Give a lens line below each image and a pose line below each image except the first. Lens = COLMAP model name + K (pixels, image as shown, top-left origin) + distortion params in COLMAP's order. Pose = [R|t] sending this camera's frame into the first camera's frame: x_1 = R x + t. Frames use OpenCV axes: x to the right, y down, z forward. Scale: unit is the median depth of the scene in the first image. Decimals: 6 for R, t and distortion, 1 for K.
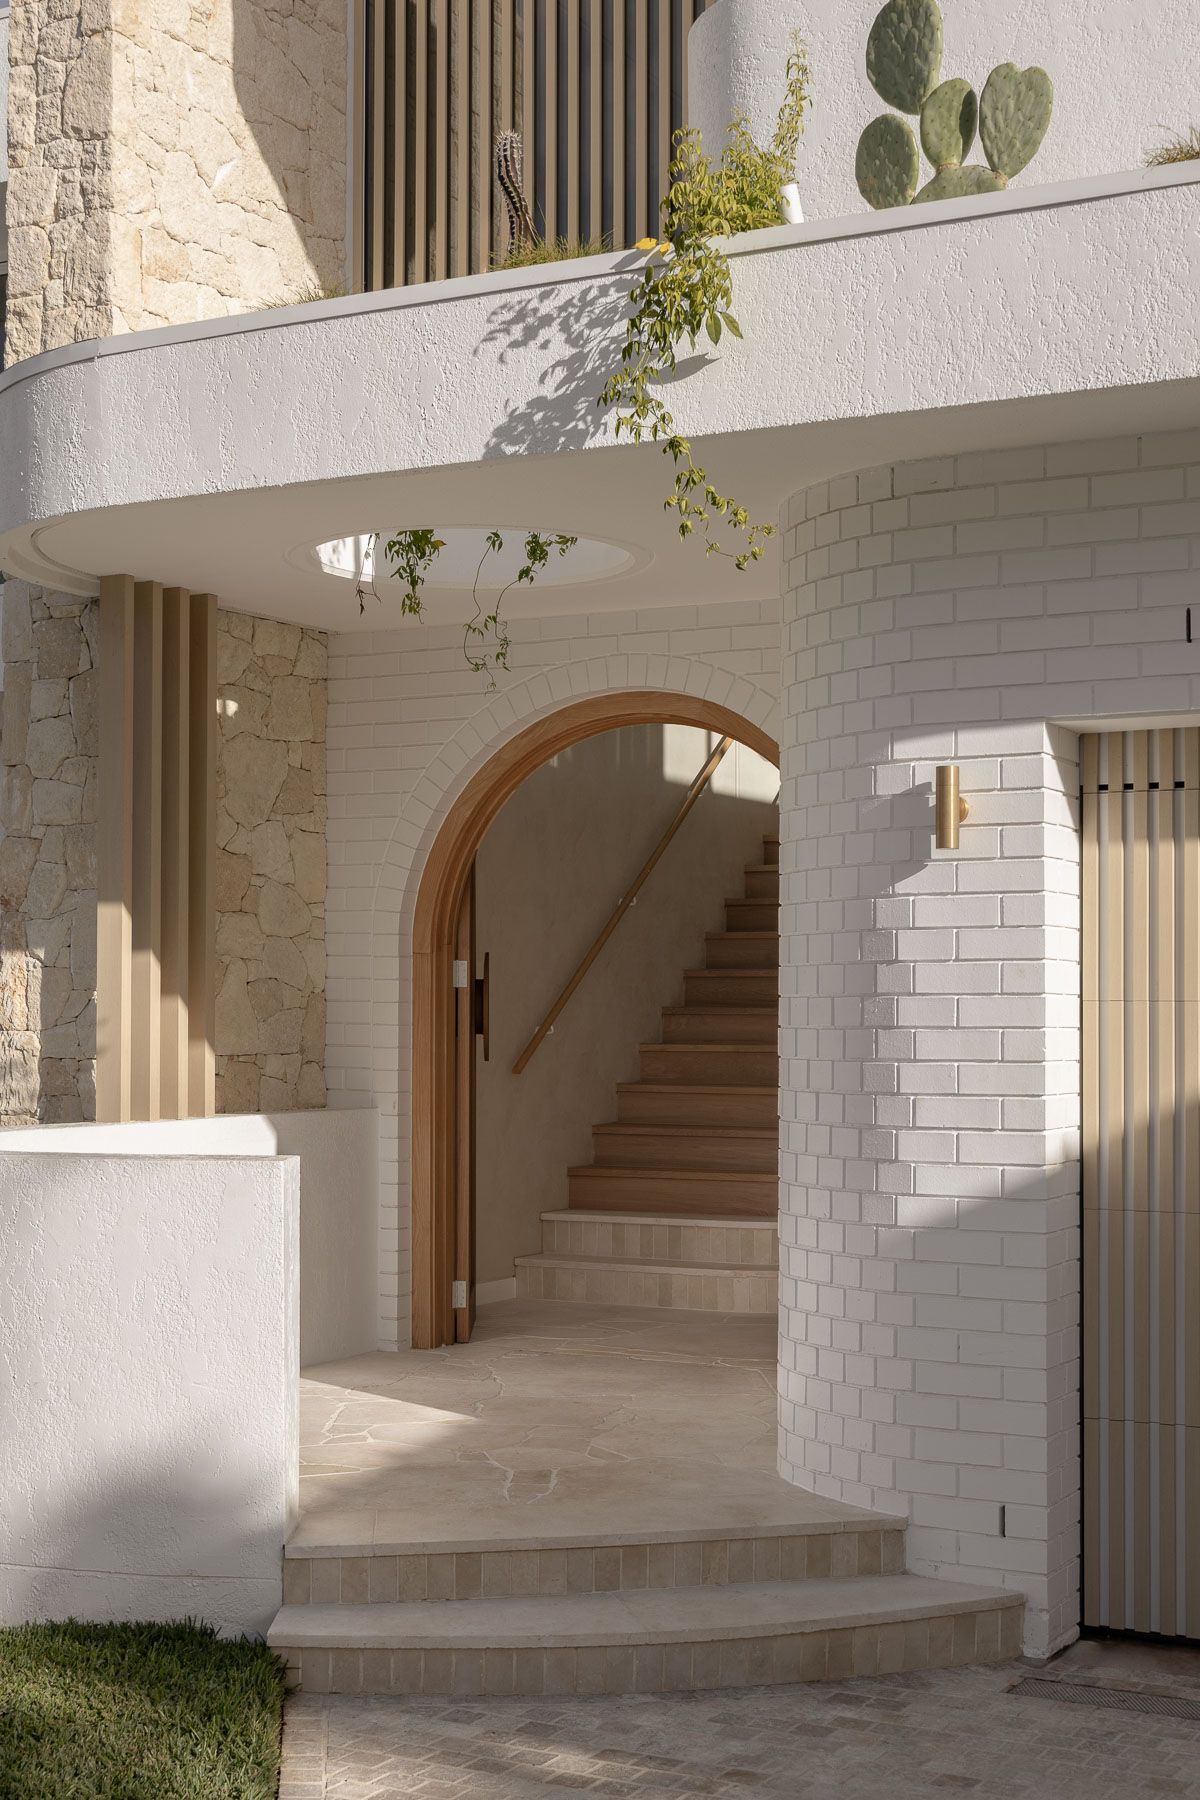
lens RADIAL K [[2486.9, 0, 600.0], [0, 2486.9, 900.0], [0, 0, 1]] dist [-0.028024, 0.035097]
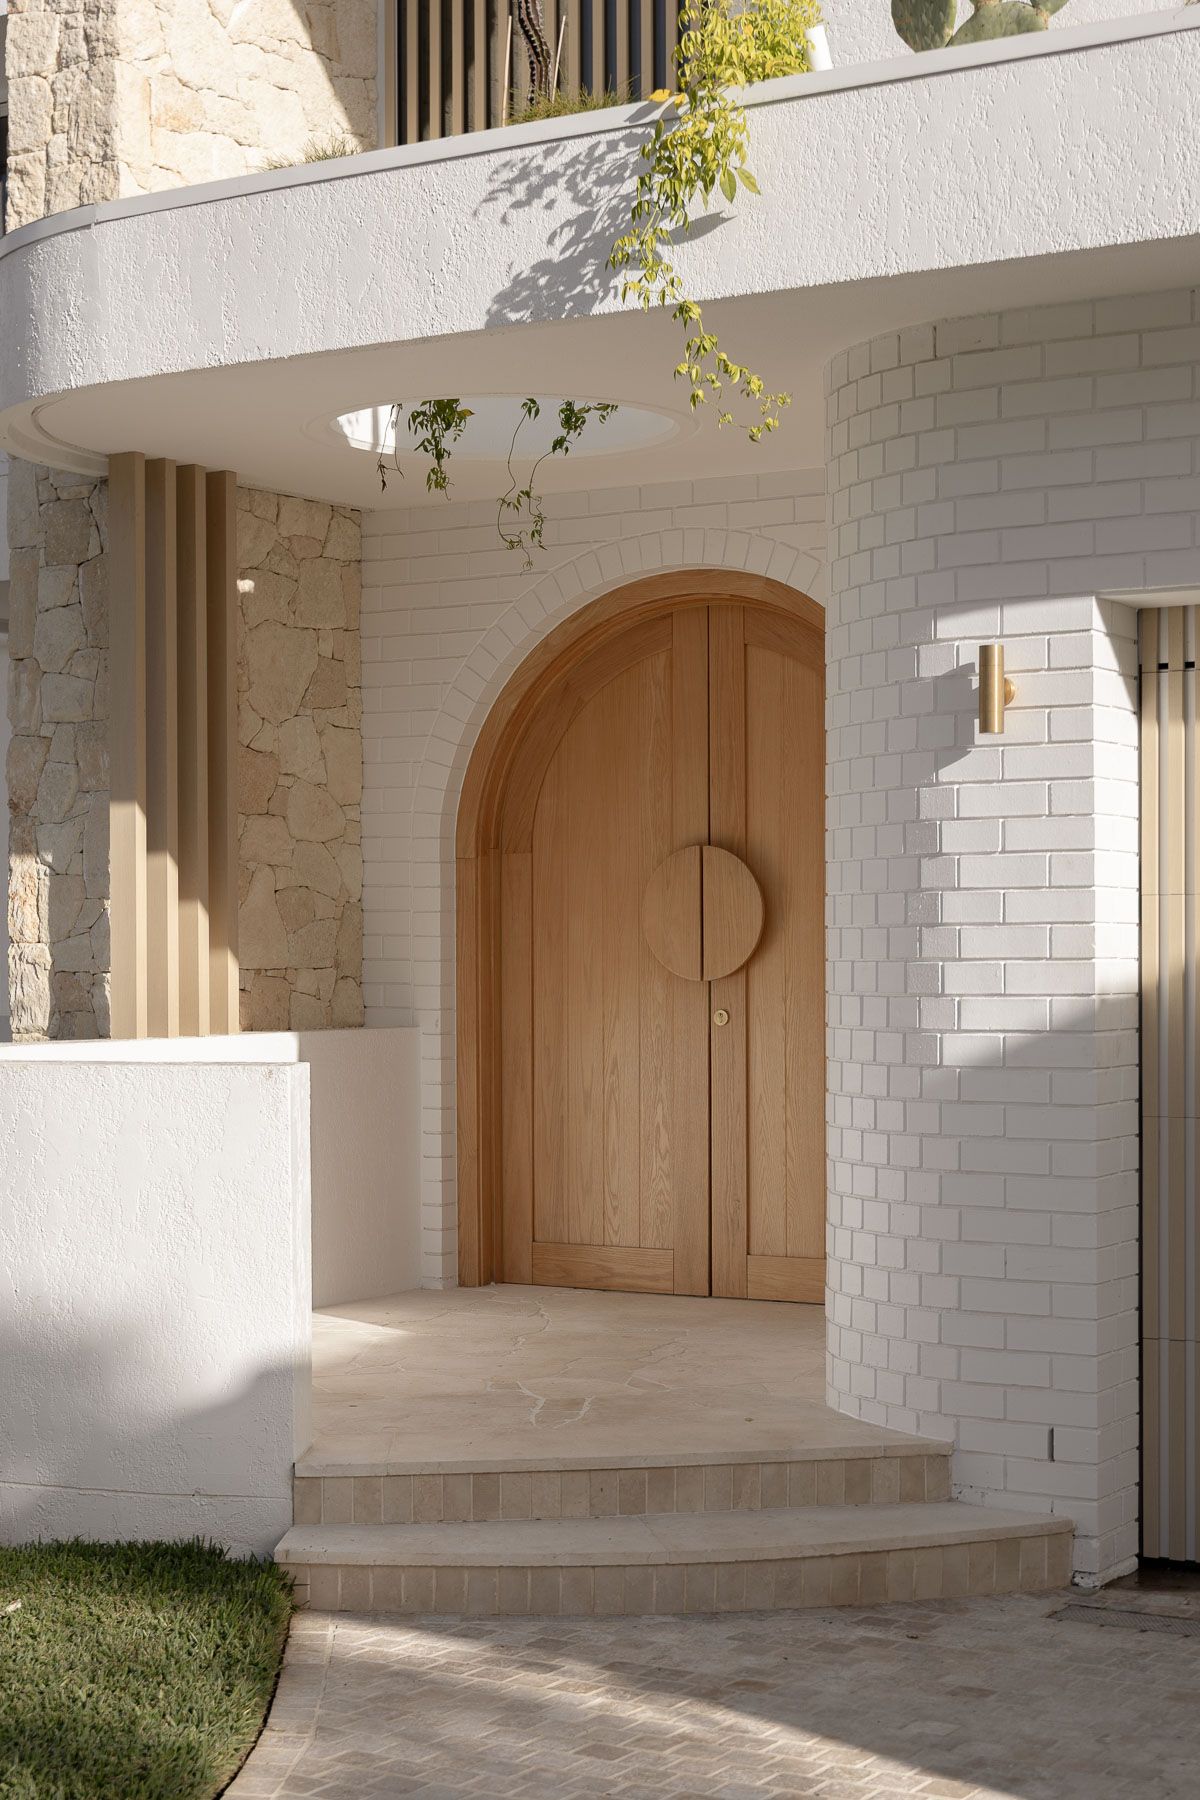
lens RADIAL K [[3011.7, 0, 600.0], [0, 3011.7, 900.0], [0, 0, 1]] dist [-0.040904, 0.007055]
pose [[0.998167, -0.007995, -0.059993, 0.059056], [0.009544, 0.999627, 0.025581, 0.011659], [0.059766, -0.026107, 0.997871, -0.142724]]
